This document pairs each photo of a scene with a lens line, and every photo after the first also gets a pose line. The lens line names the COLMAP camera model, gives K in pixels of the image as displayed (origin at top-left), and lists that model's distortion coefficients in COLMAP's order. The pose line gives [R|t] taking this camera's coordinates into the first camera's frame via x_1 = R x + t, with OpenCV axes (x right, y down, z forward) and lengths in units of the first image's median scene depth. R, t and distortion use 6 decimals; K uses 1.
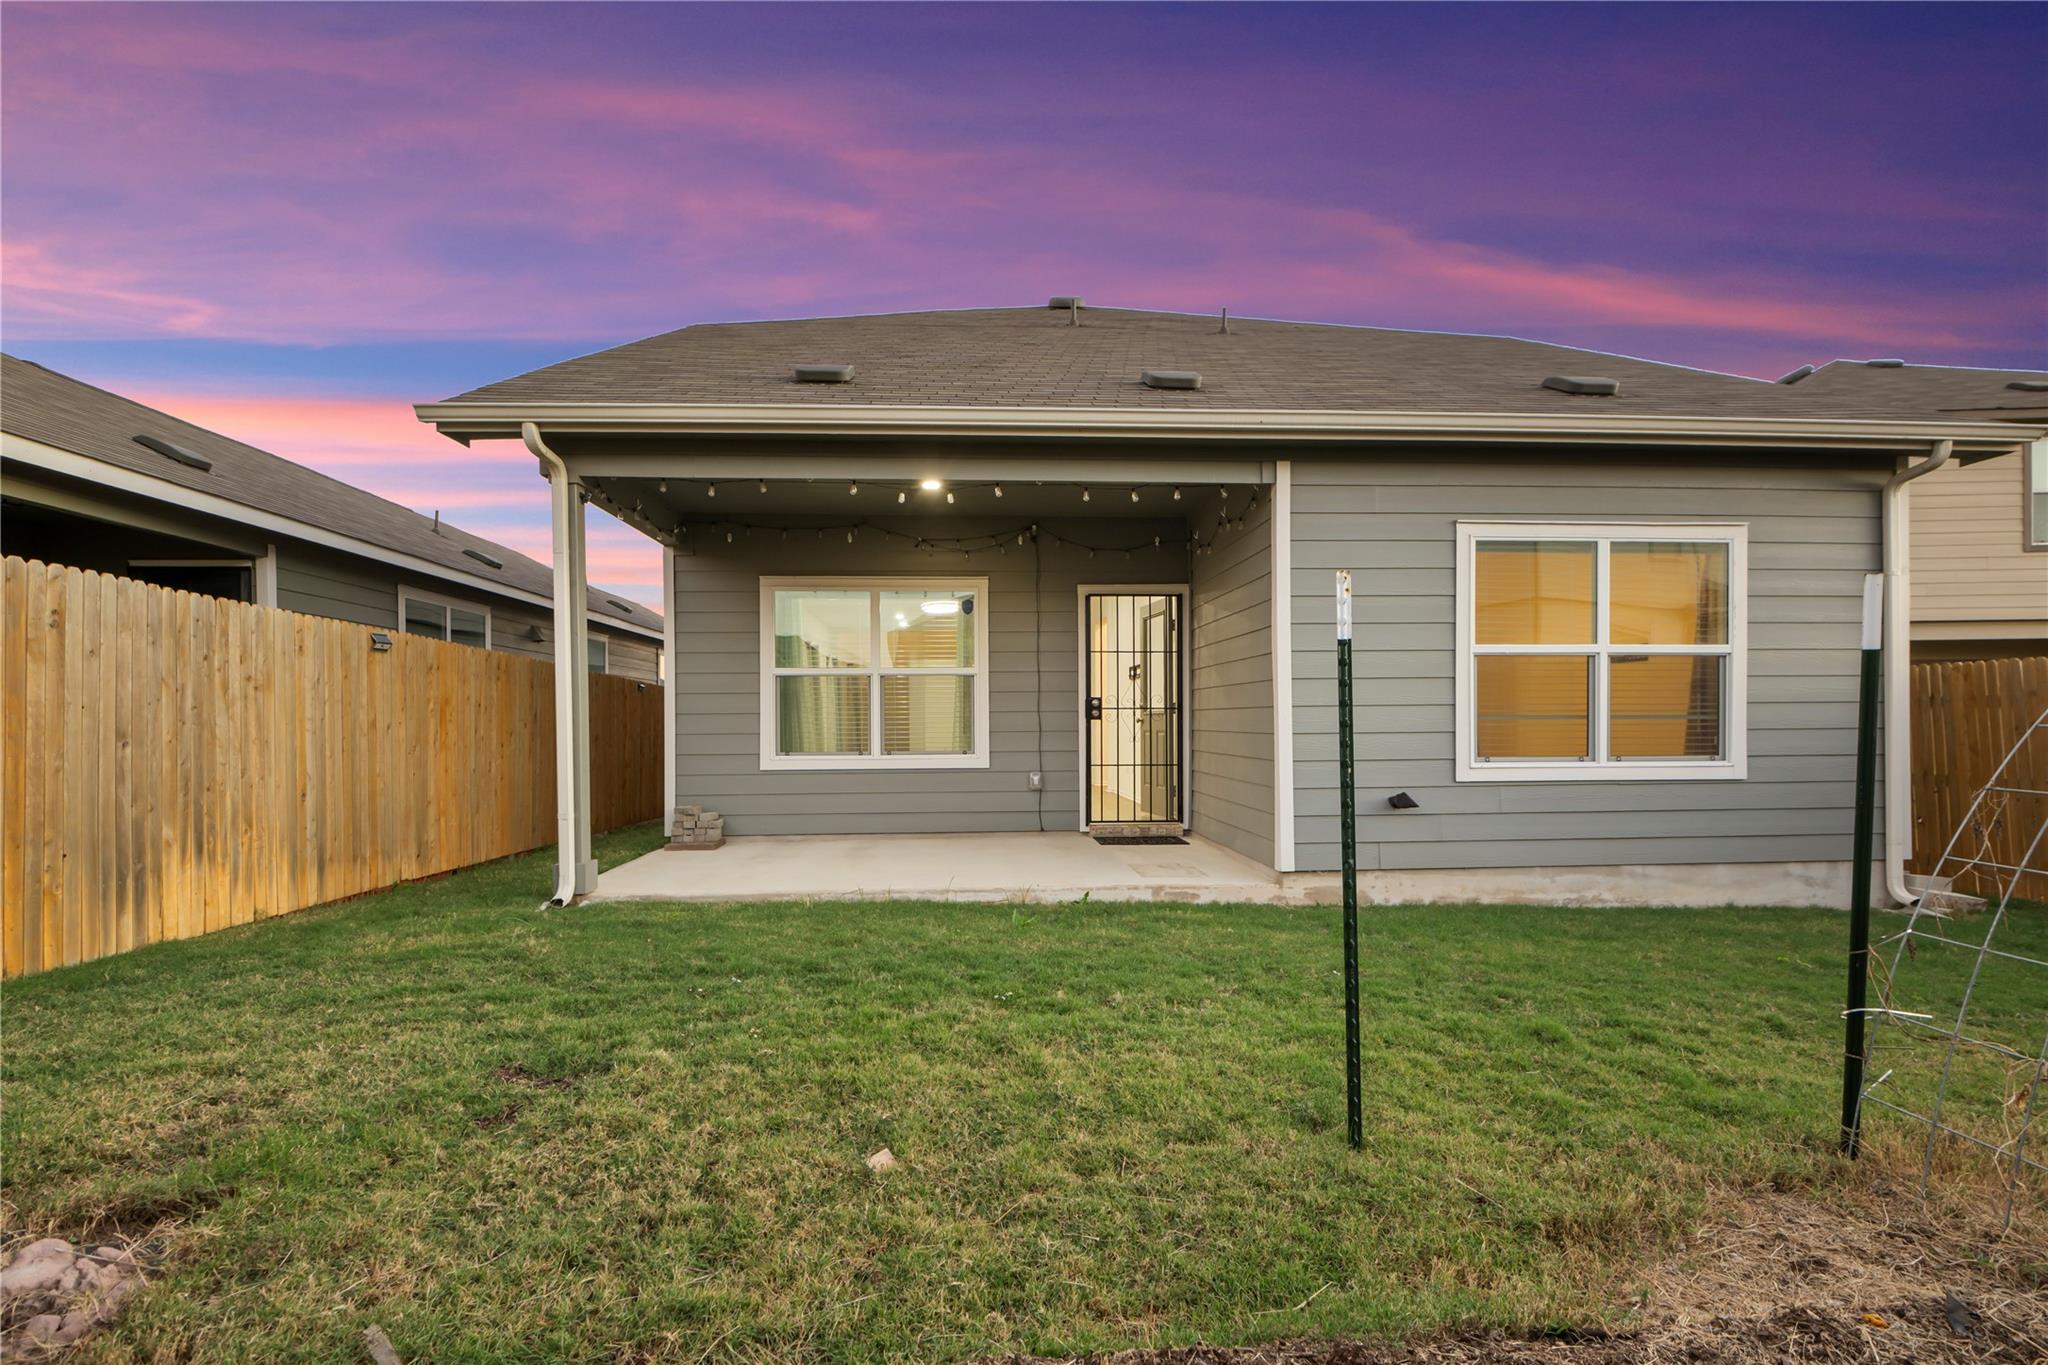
lens RADIAL K [[914.1, 0, 1004.1], [0, 914.1, 719.2], [0, 0, 1]] dist [-0.003778, -0.000674]
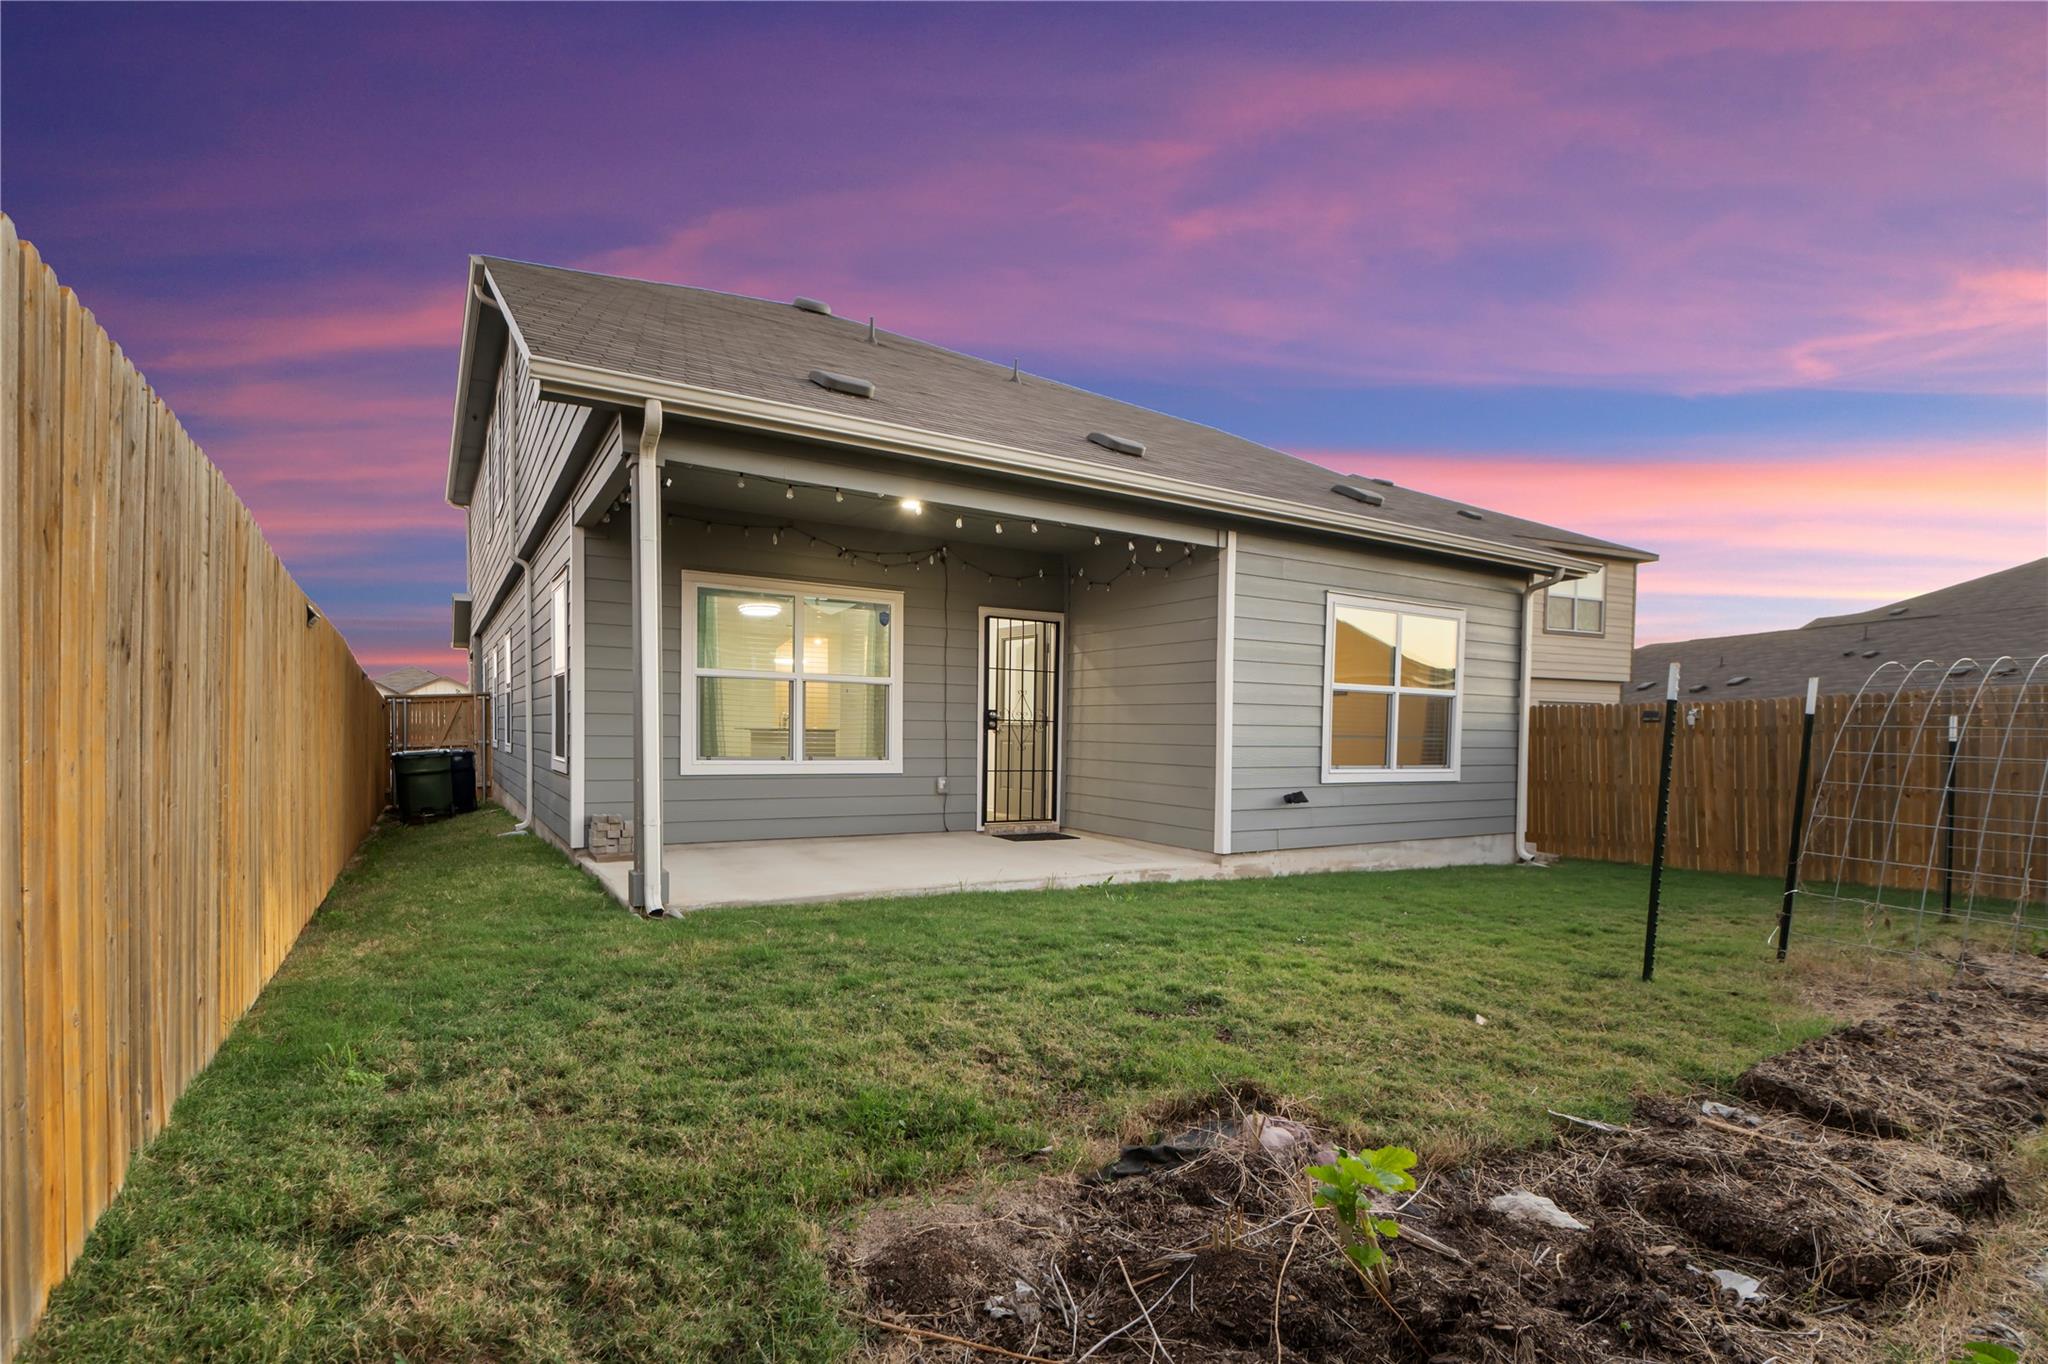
lens RADIAL K [[941.2, 0, 982.2], [0, 941.2, 762.0], [0, 0, 1]] dist [-0.002604, -0.000310]
pose [[0.891376, 0.006316, 0.453221, -0.579785], [-0.024213, 0.999139, 0.033696, 0.001719], [-0.452618, -0.041010, 0.890761, -0.017692]]
